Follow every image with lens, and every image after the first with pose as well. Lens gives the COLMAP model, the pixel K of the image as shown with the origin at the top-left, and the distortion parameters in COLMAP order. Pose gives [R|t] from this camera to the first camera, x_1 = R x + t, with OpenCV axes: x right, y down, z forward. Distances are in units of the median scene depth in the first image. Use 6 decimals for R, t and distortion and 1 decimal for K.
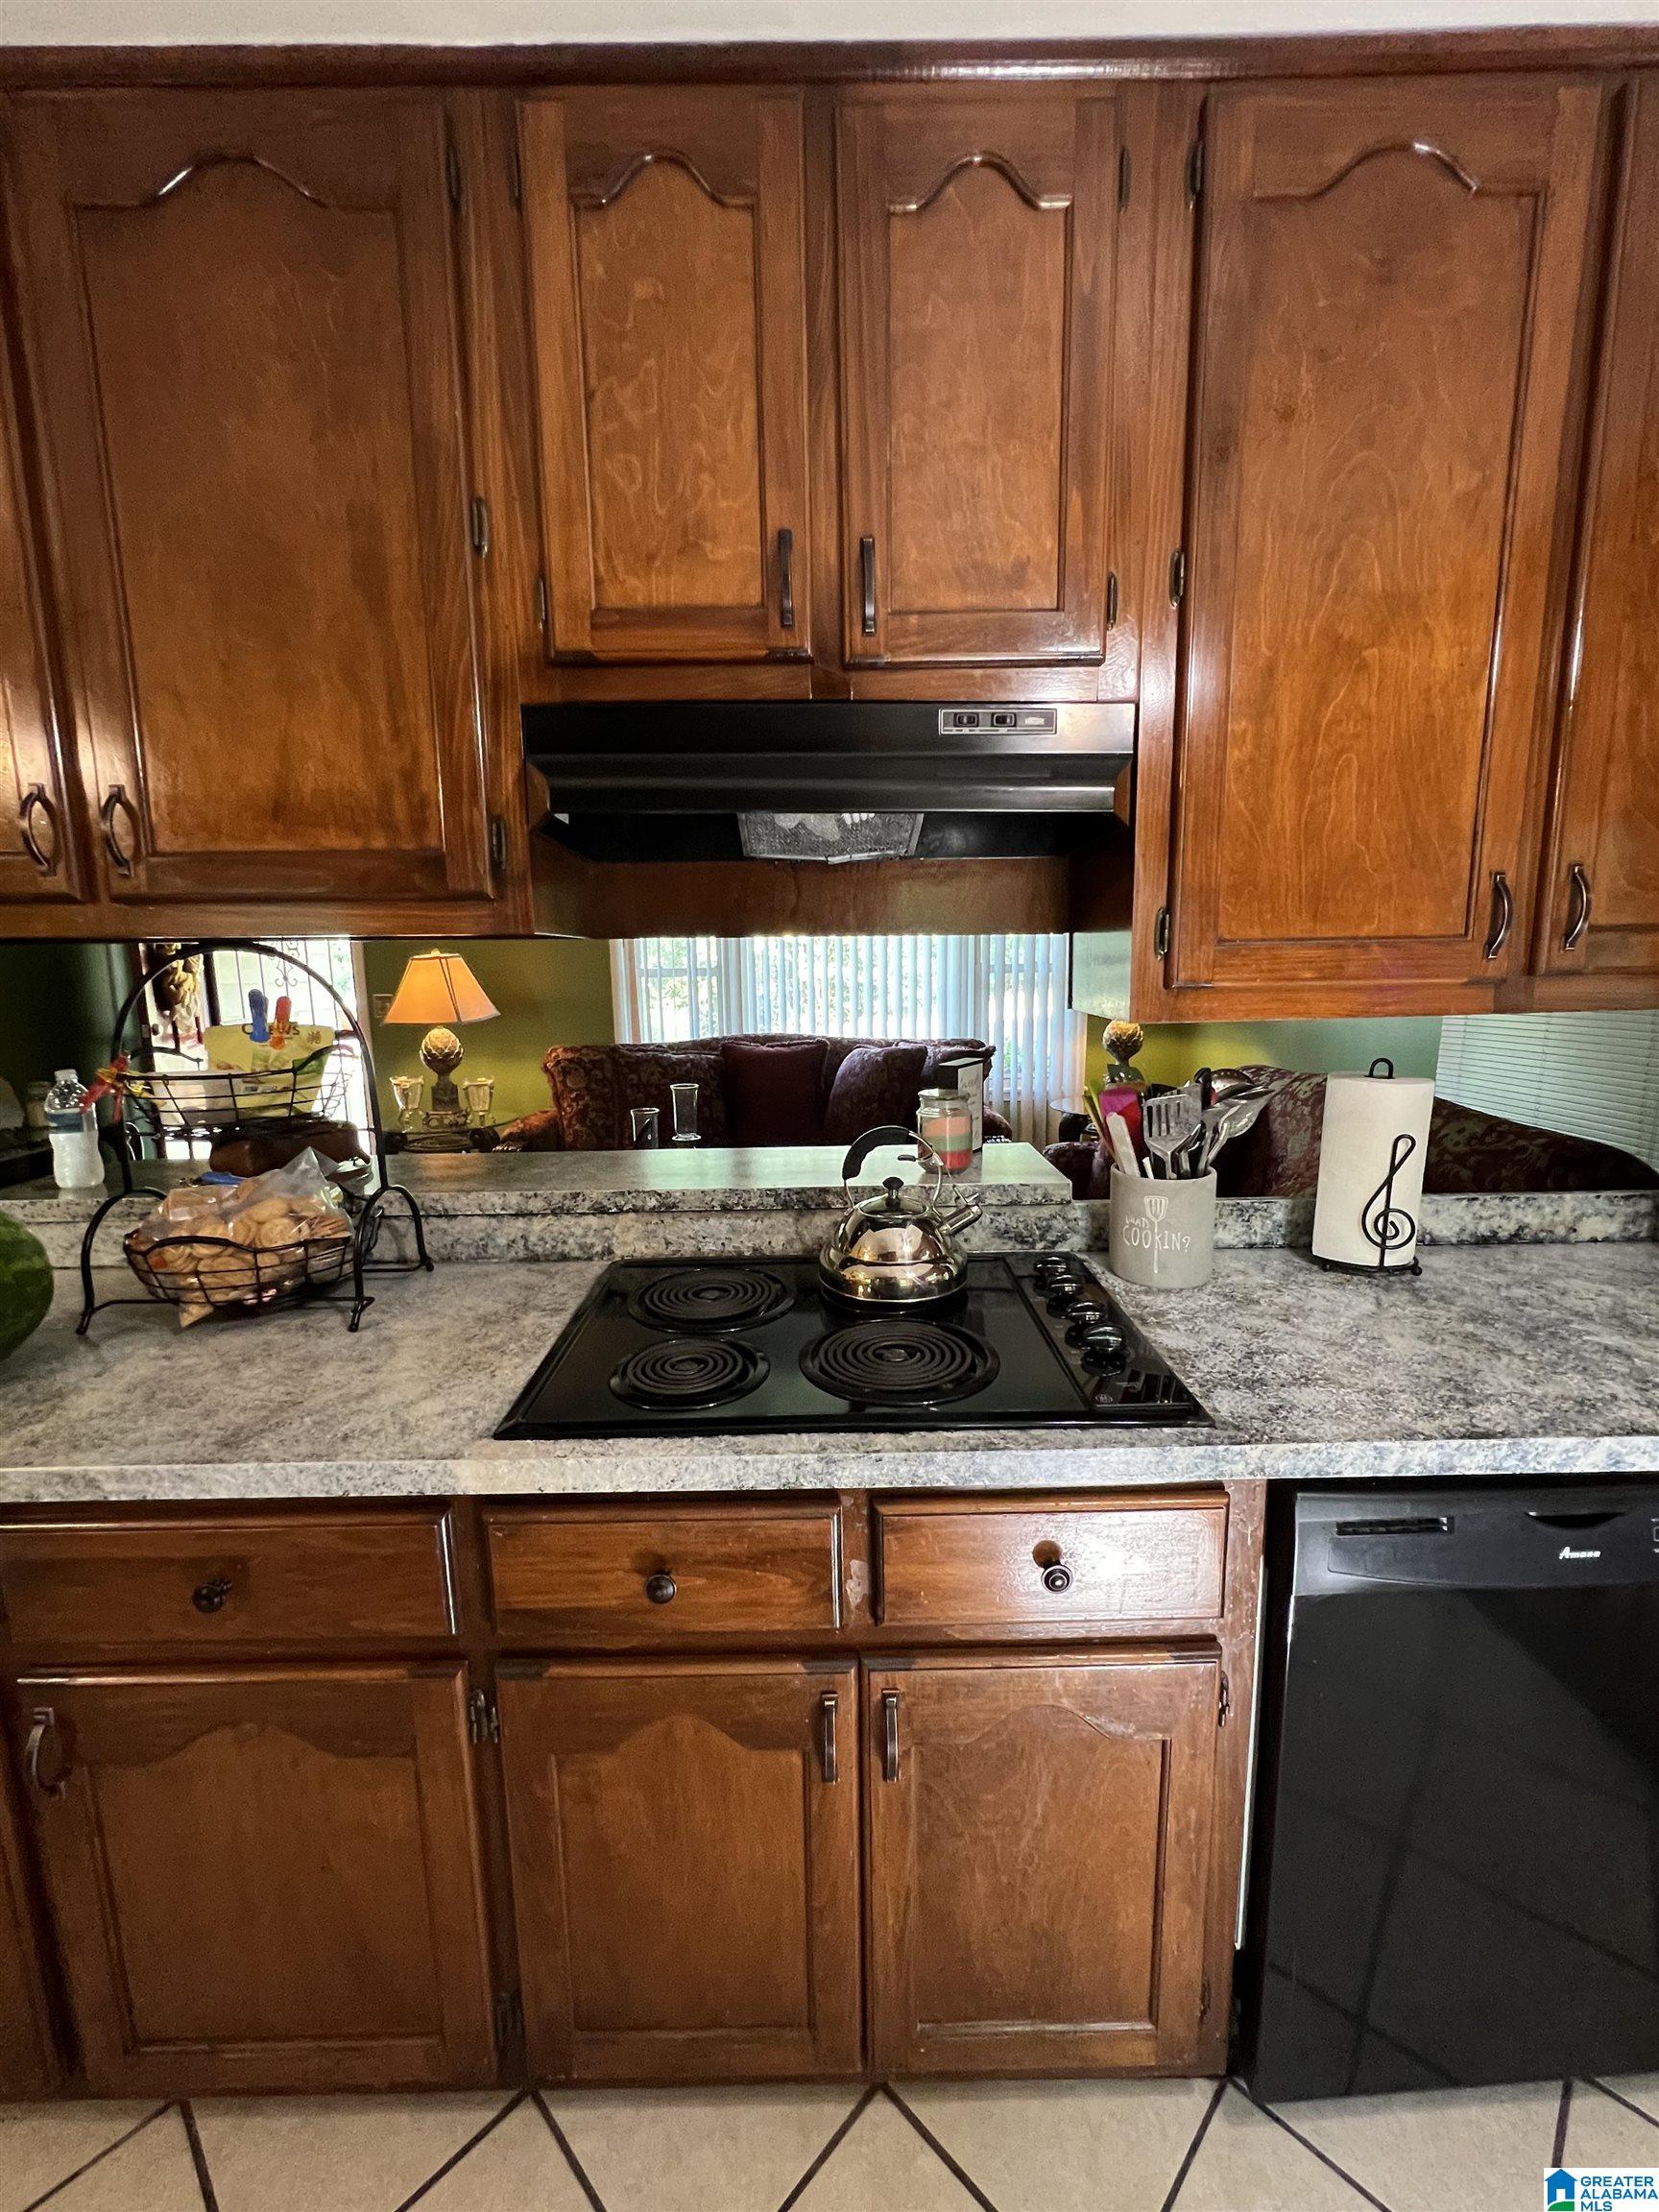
lens RADIAL K [[899.0, 0, 829.5], [0, 899.0, 1106.0], [0, 0, 1]] dist [-0.003520, 0.000145]
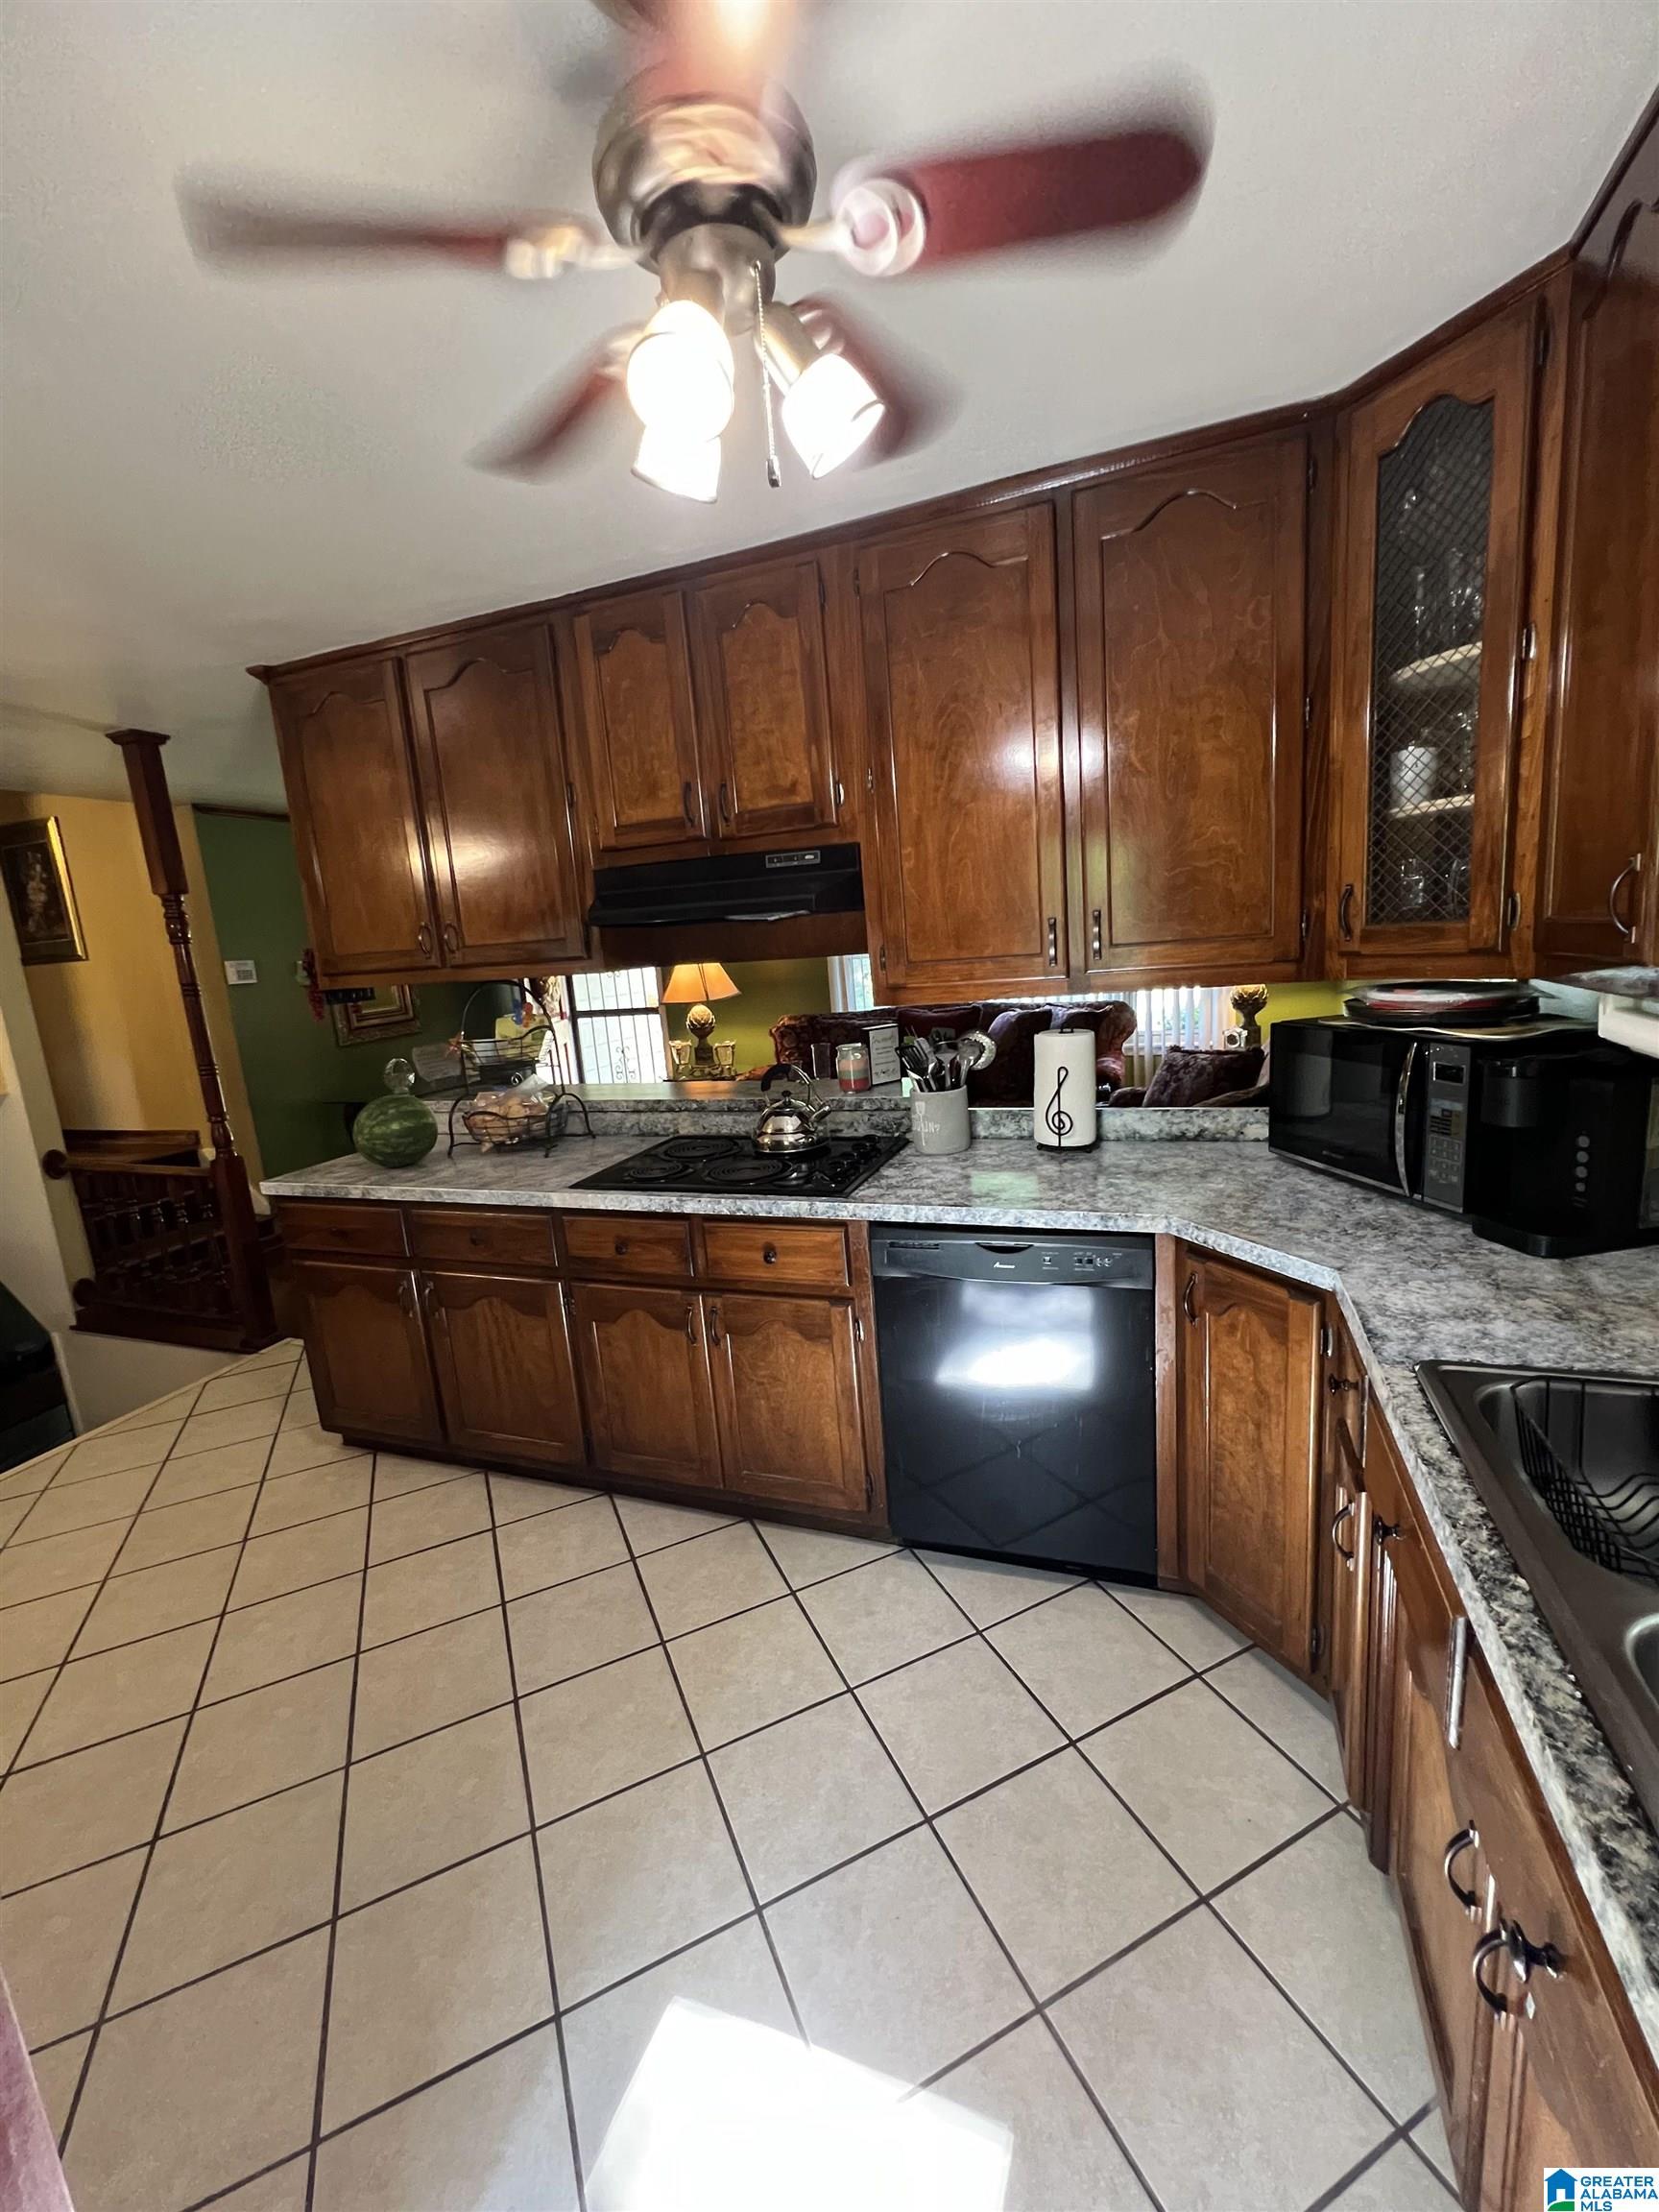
lens RADIAL K [[899.0, 0, 829.5], [0, 899.0, 1106.0], [0, 0, 1]] dist [-0.003520, 0.000145]
pose [[0.931533, 0.012174, -0.363452, 0.989119], [0.003905, 0.999047, 0.043472, 0.036166], [0.363635, -0.041915, 0.930598, -0.850332]]
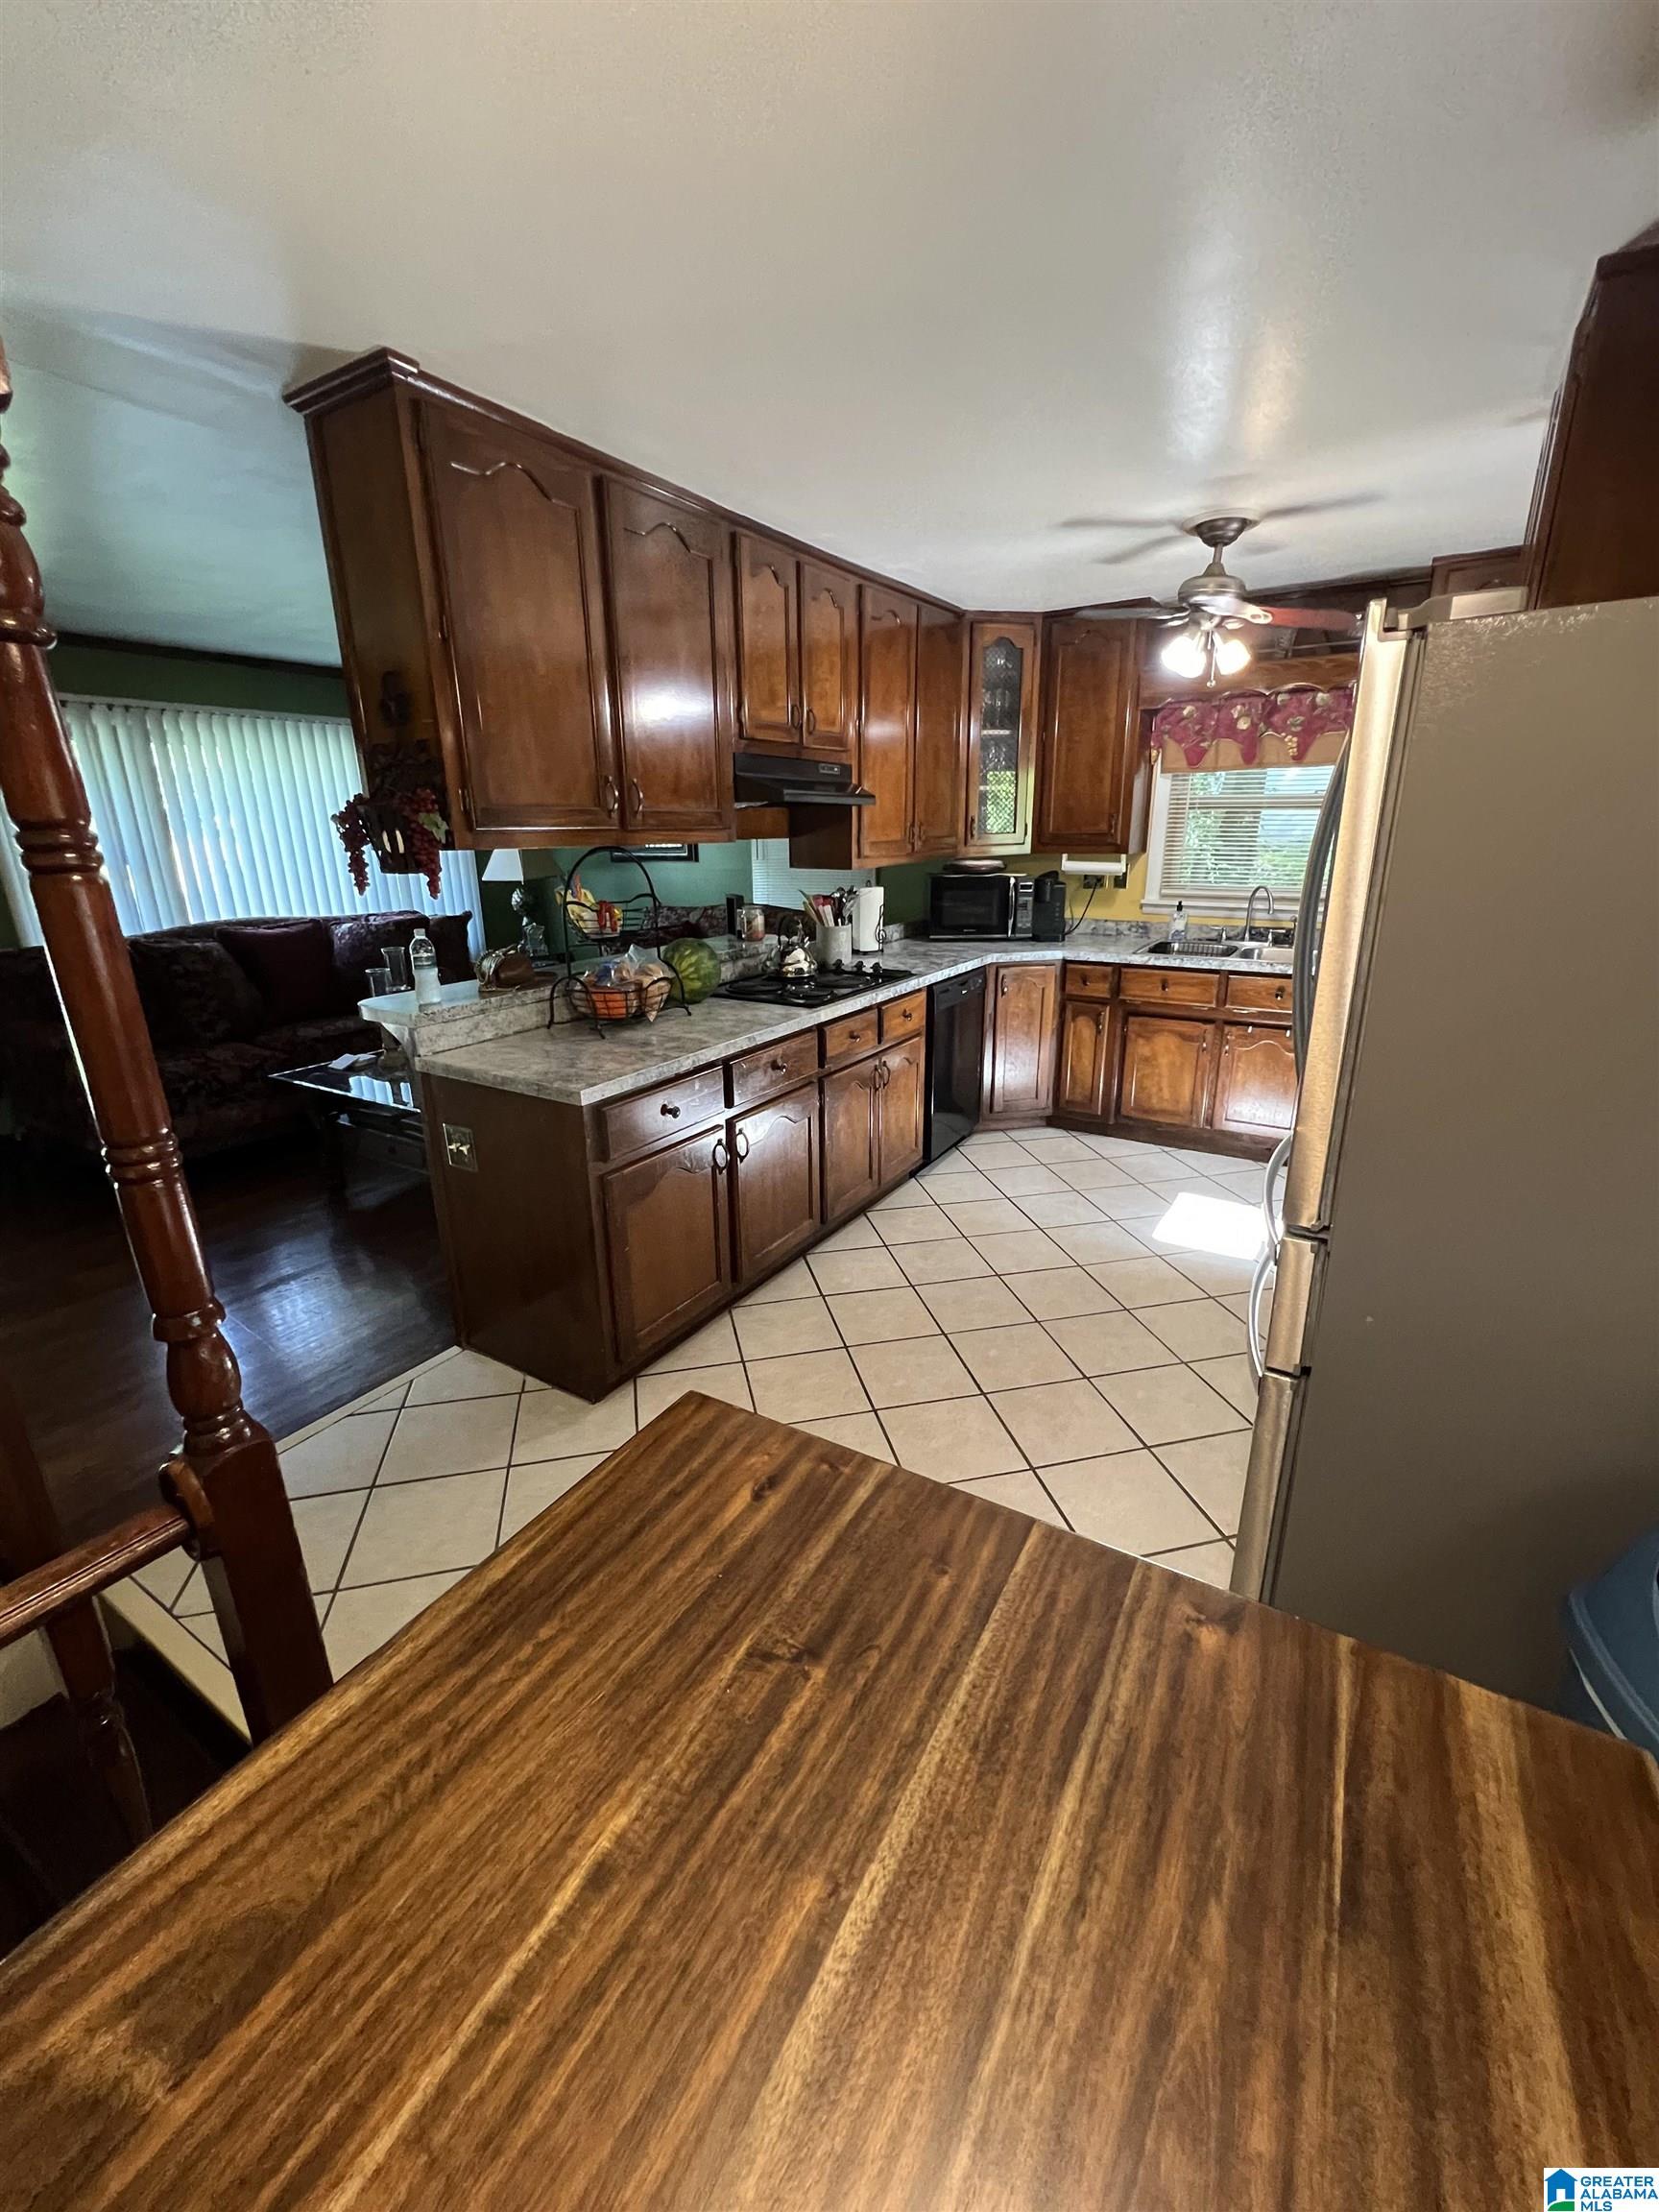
lens RADIAL K [[899.0, 0, 829.5], [0, 899.0, 1106.0], [0, 0, 1]] dist [-0.003520, 0.000145]
pose [[0.535125, -0.240593, 0.809788, -2.499337], [0.136474, 0.970616, 0.198191, 0.083340], [-0.833676, 0.004458, 0.552235, -0.647611]]
